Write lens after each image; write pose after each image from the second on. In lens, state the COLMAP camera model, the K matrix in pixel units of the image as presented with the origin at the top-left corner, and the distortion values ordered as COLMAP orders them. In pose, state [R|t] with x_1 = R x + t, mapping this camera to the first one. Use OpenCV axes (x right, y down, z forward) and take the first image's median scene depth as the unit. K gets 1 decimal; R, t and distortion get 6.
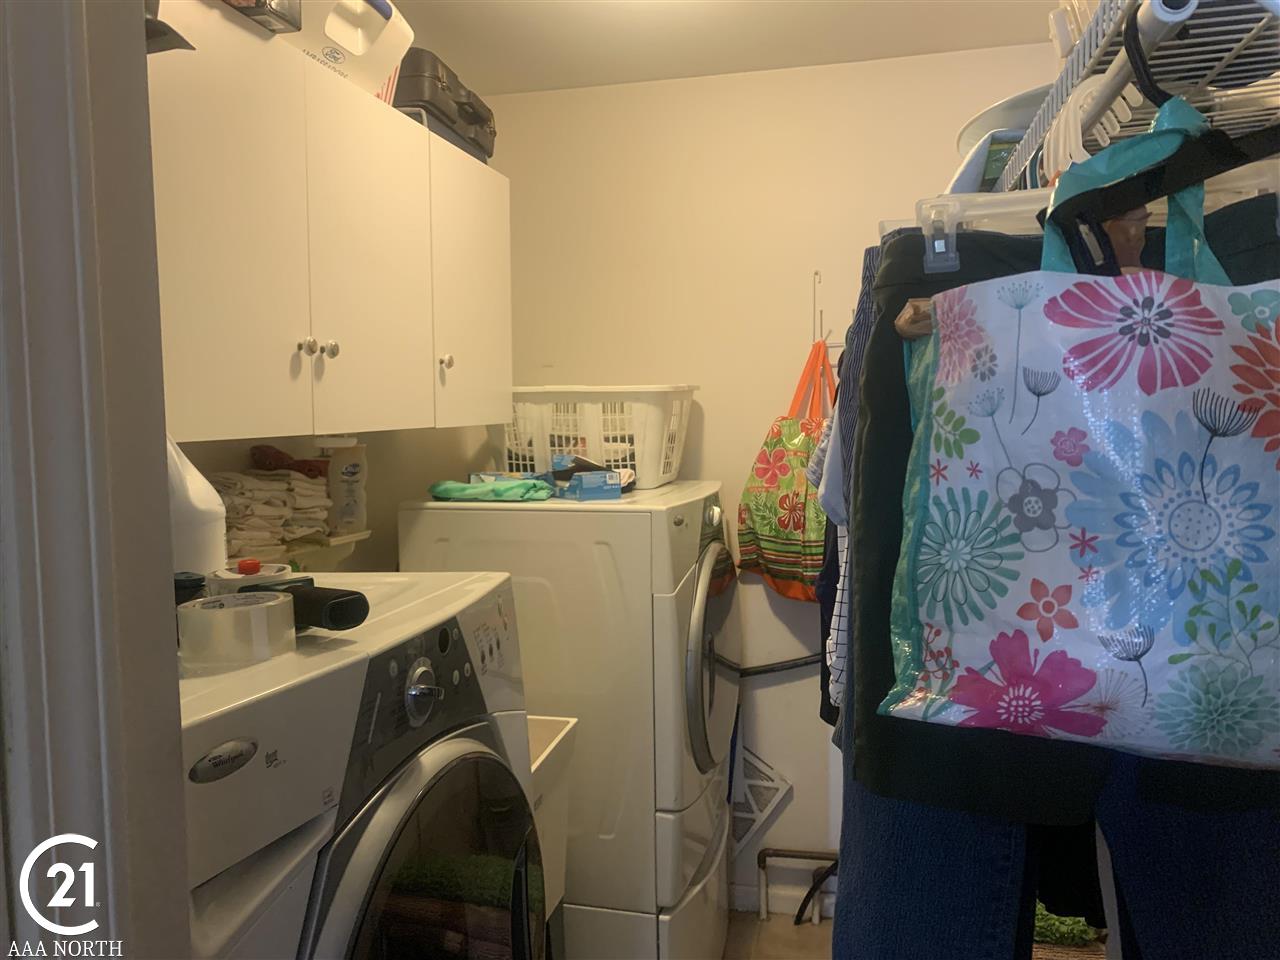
lens RADIAL K [[985.8, 0, 646.4], [0, 985.8, 483.1], [0, 0, 1]] dist [0.003670, -0.004419]
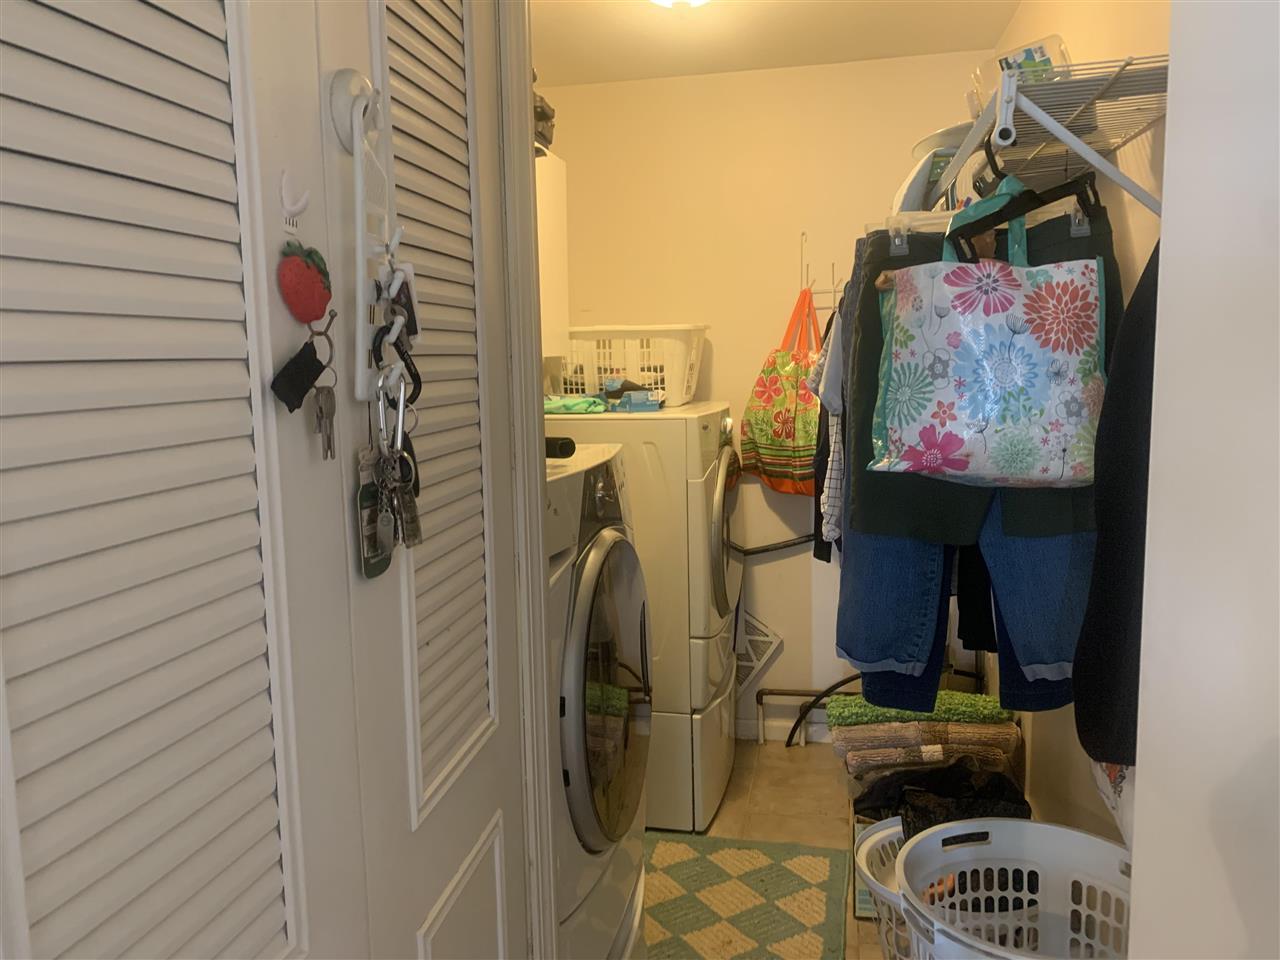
lens RADIAL K [[958.3, 0, 640.0], [0, 958.3, 480.0], [0, 0, 1]] dist [0.053457, -0.092247]
pose [[0.999656, -0.010225, 0.024132, -0.245030], [0.008905, 0.998491, 0.054181, 0.110809], [-0.024650, -0.053947, 0.998239, -0.849741]]
